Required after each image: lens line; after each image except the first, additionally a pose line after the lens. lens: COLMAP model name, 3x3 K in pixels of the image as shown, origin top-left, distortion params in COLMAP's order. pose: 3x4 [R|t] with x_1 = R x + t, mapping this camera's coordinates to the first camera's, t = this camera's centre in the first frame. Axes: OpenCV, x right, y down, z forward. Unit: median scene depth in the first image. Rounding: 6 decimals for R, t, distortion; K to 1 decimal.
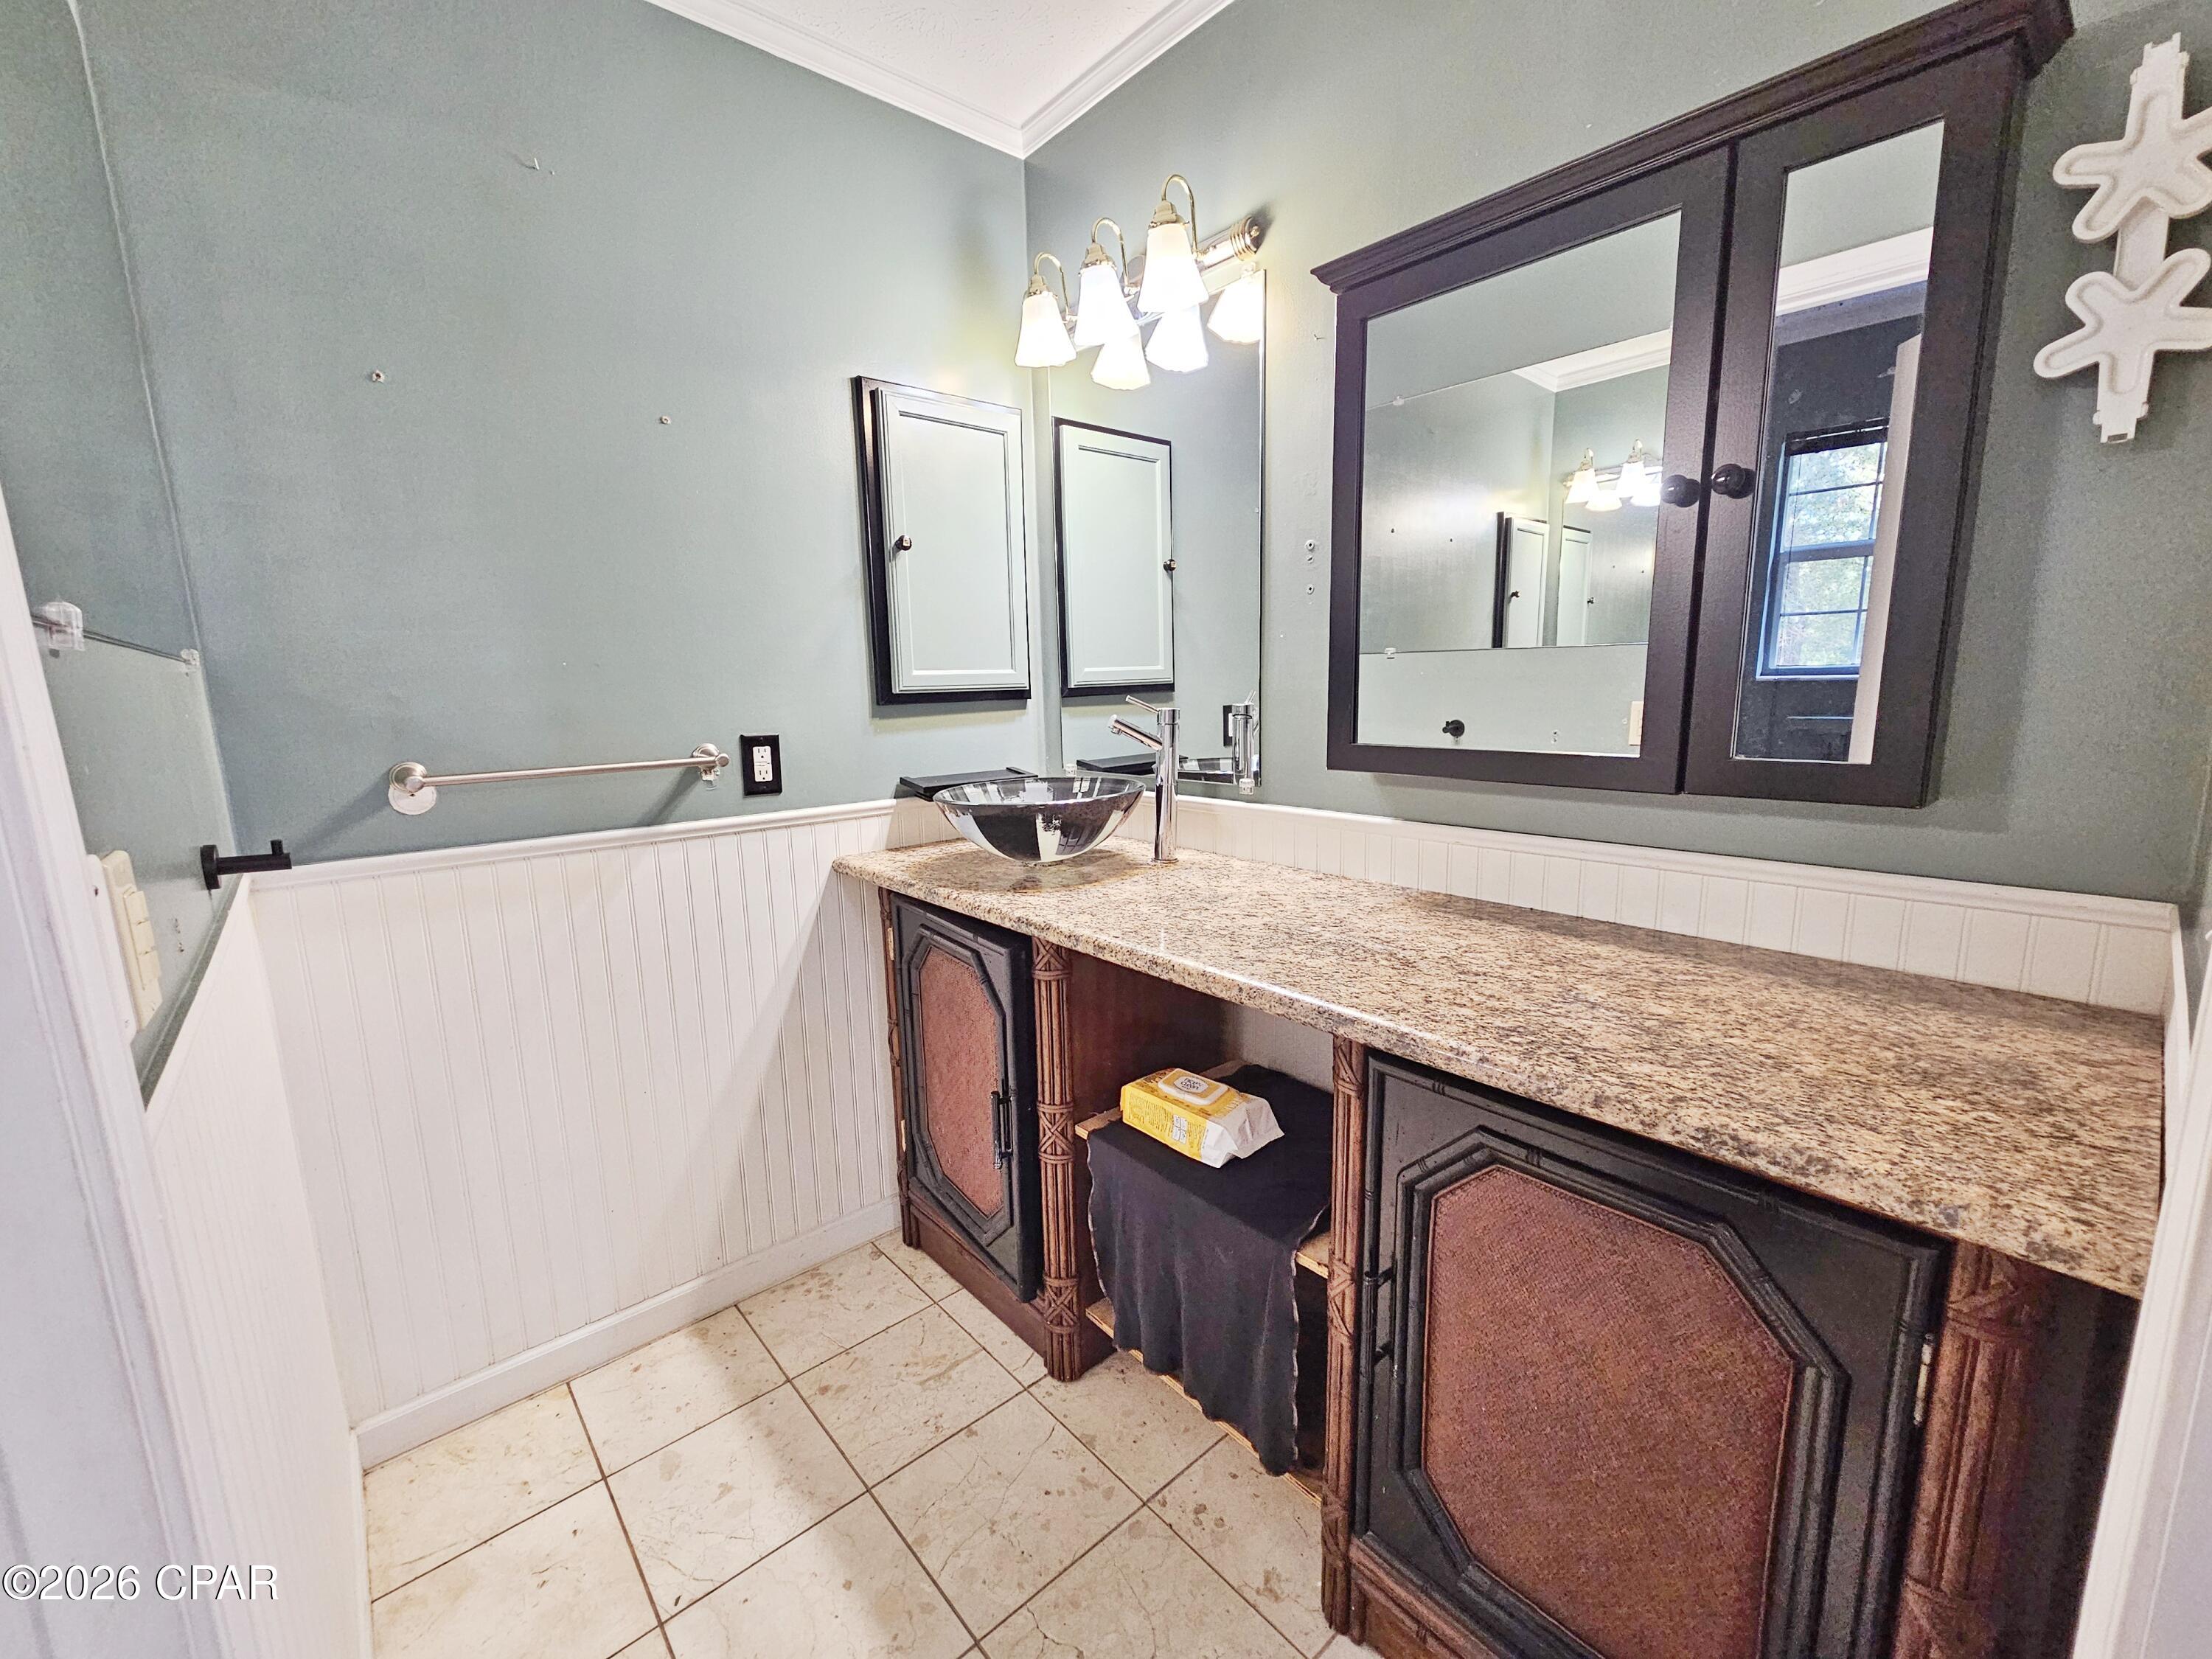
lens RADIAL K [[907.2, 0, 1106.0], [0, 907.2, 829.5], [0, 0, 1]] dist [-0.000610, -0.000065]
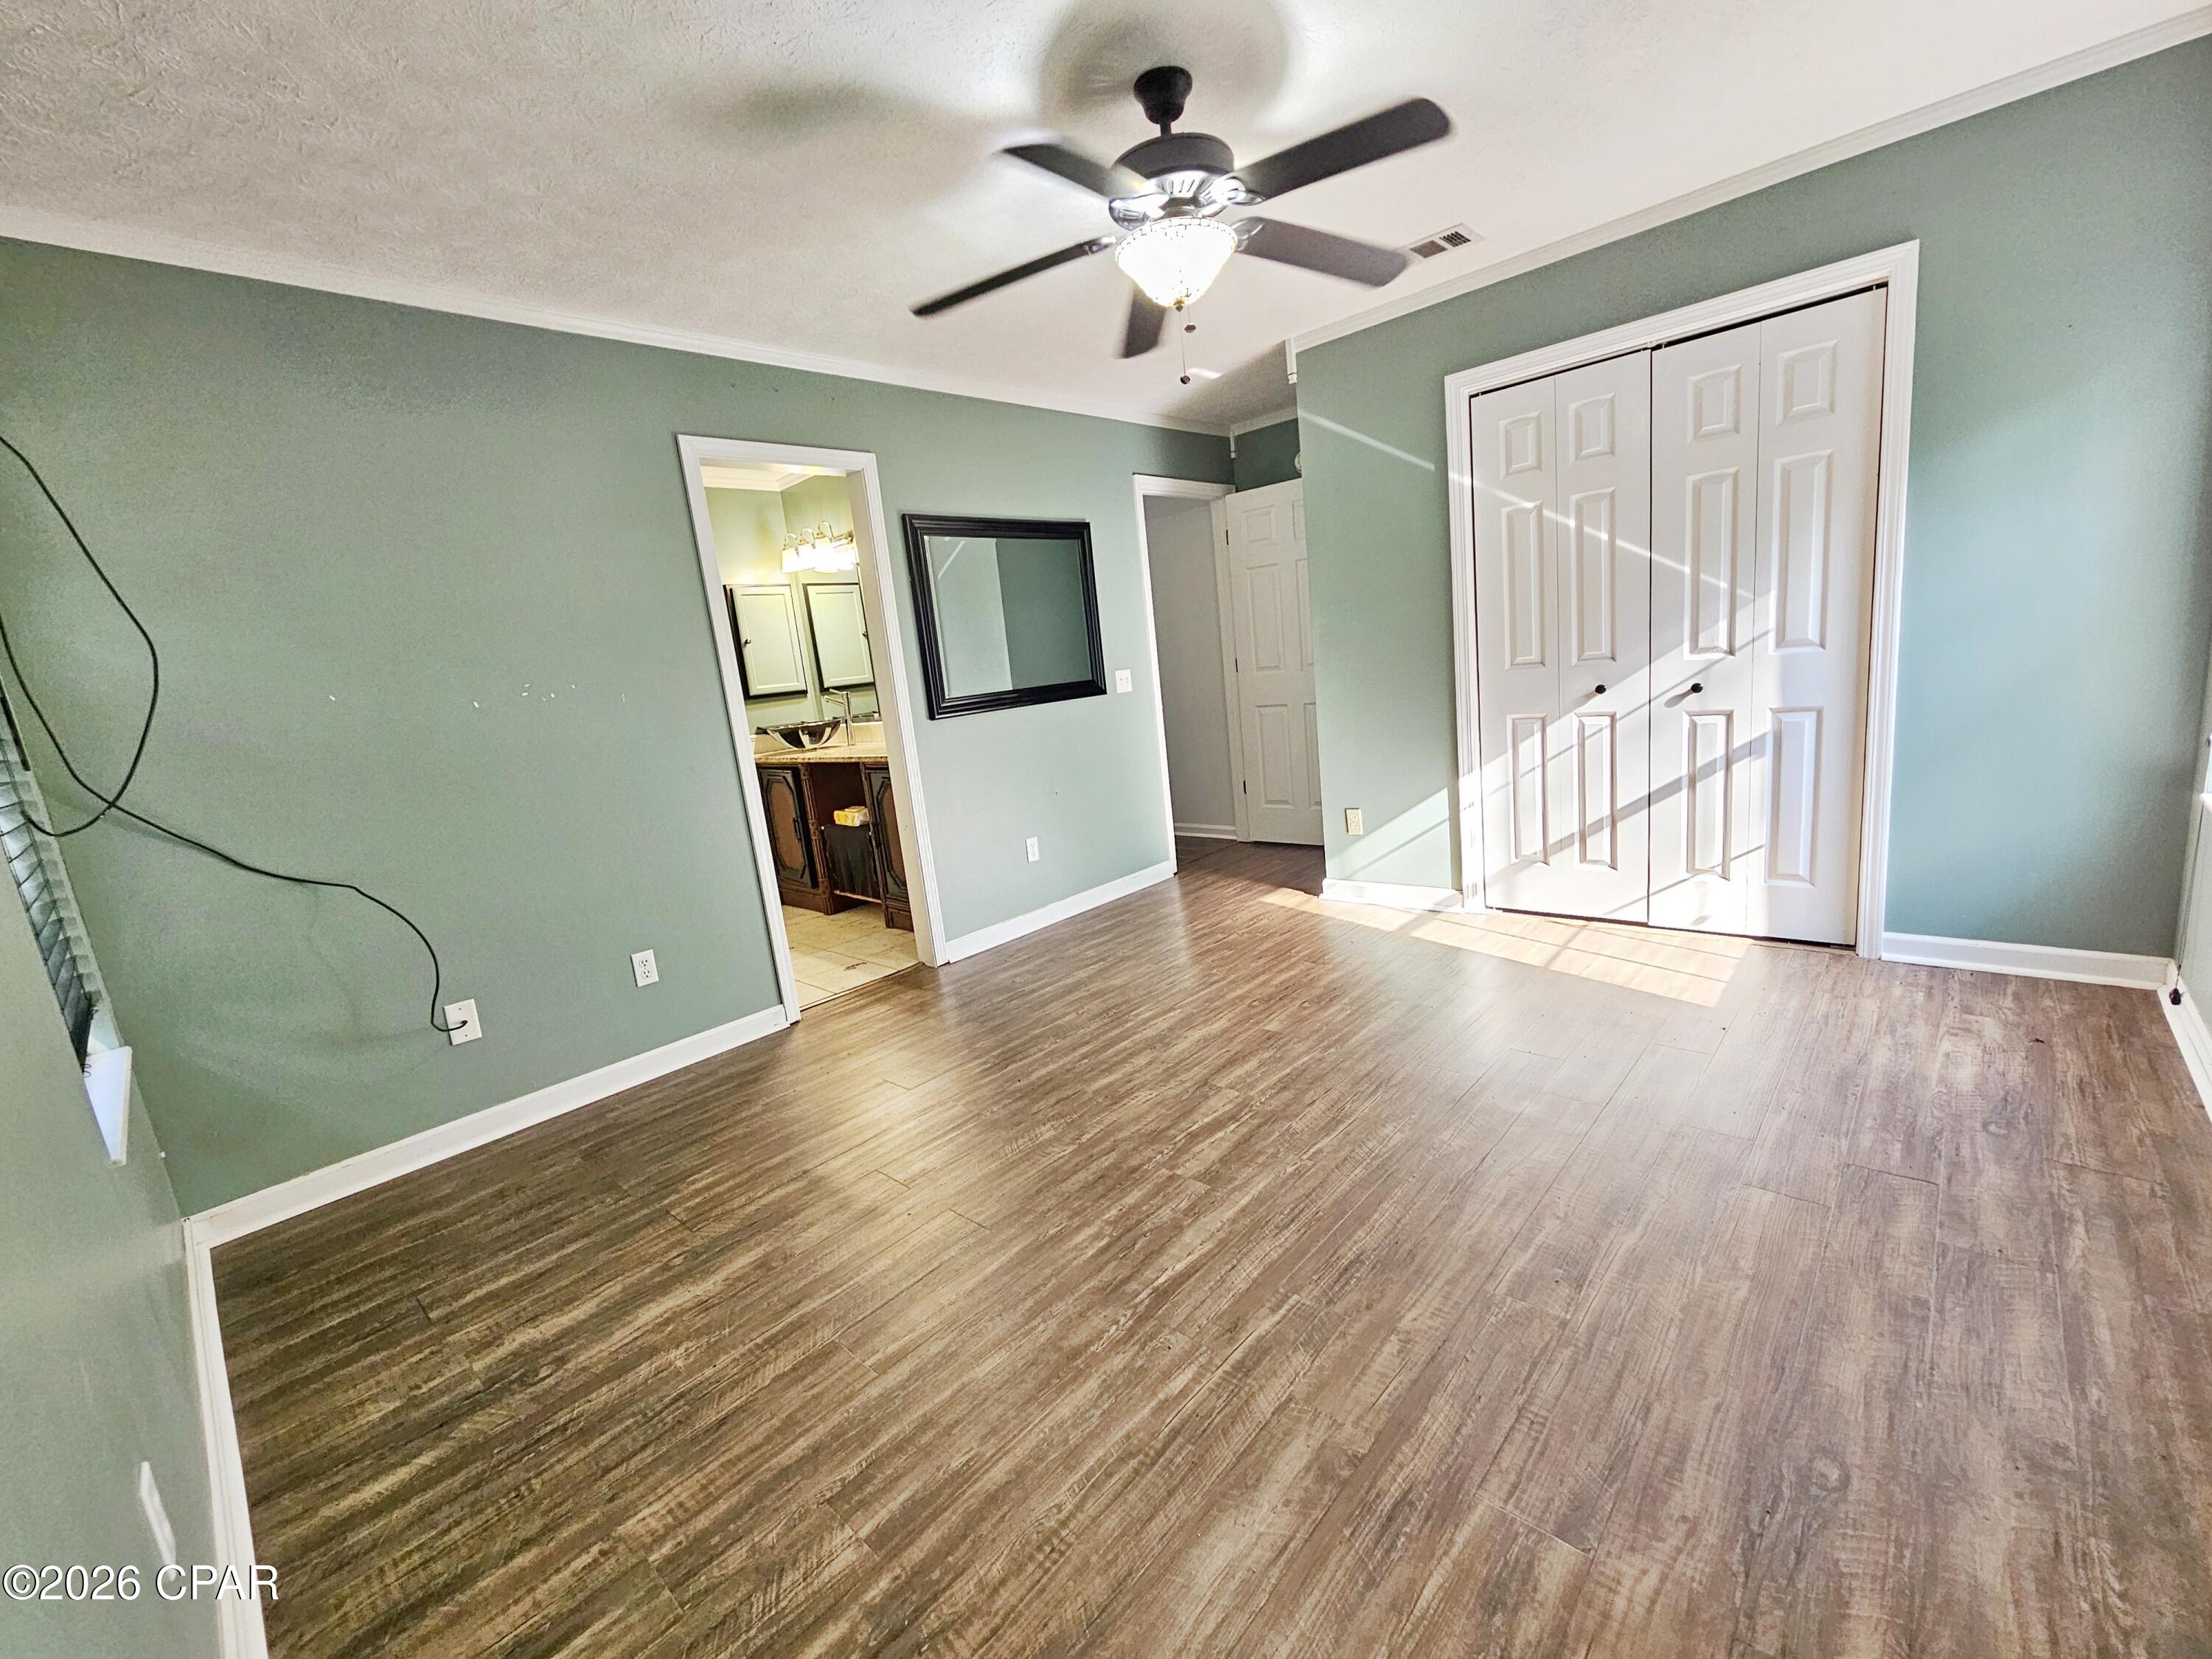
lens RADIAL K [[907.2, 0, 1106.0], [0, 907.2, 829.5], [0, 0, 1]] dist [-0.000610, -0.000065]
pose [[0.990803, -0.099728, 0.091456, 0.558022], [0.098609, 0.994986, 0.016685, 0.322441], [-0.092662, -0.007513, 0.995669, -1.888347]]
